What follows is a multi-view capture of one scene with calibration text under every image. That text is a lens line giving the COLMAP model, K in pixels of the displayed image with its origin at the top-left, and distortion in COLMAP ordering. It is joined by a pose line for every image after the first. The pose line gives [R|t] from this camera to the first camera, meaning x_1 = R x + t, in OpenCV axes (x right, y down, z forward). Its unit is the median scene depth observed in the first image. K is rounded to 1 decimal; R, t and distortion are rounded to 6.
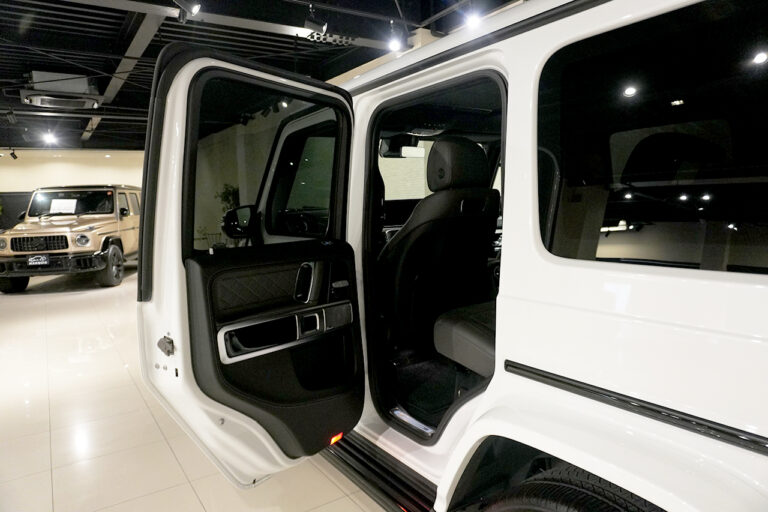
lens RADIAL K [[517.1, 0, 384.0], [0, 517.1, 256.0], [0, 0, 1]] dist [-0.047139, 0.031004]
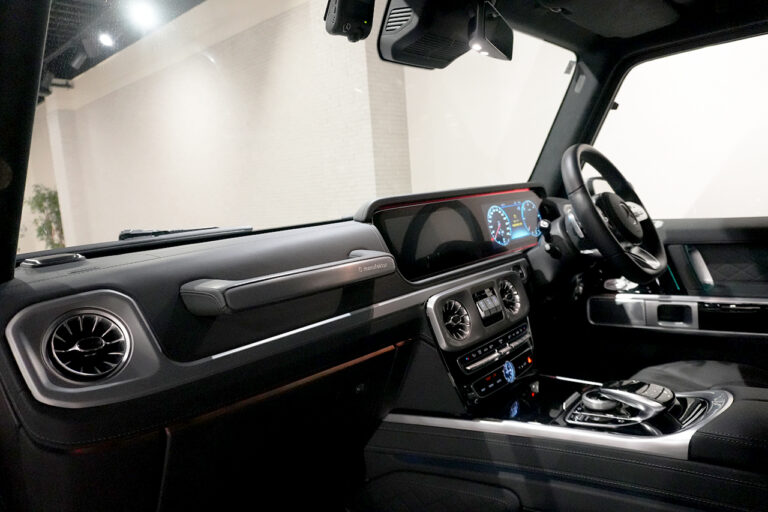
lens RADIAL K [[517.1, 0, 384.0], [0, 517.1, 256.0], [0, 0, 1]] dist [-0.047139, 0.031004]
pose [[0.967740, -0.072707, 0.241233, -0.028756], [0.069894, 0.997350, 0.020208, -0.026275], [-0.242063, -0.002695, 0.970257, 0.229137]]
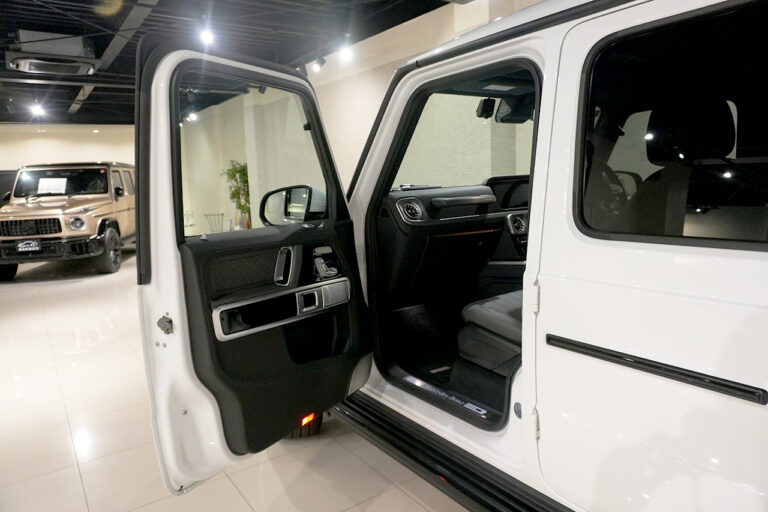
lens RADIAL K [[517.1, 0, 384.0], [0, 517.1, 256.0], [0, 0, 1]] dist [-0.047139, 0.031004]
pose [[0.999462, -0.010685, 0.030998, -0.067607], [0.009297, 0.998962, 0.044601, -0.007544], [-0.031442, -0.044288, 0.998524, 0.066693]]
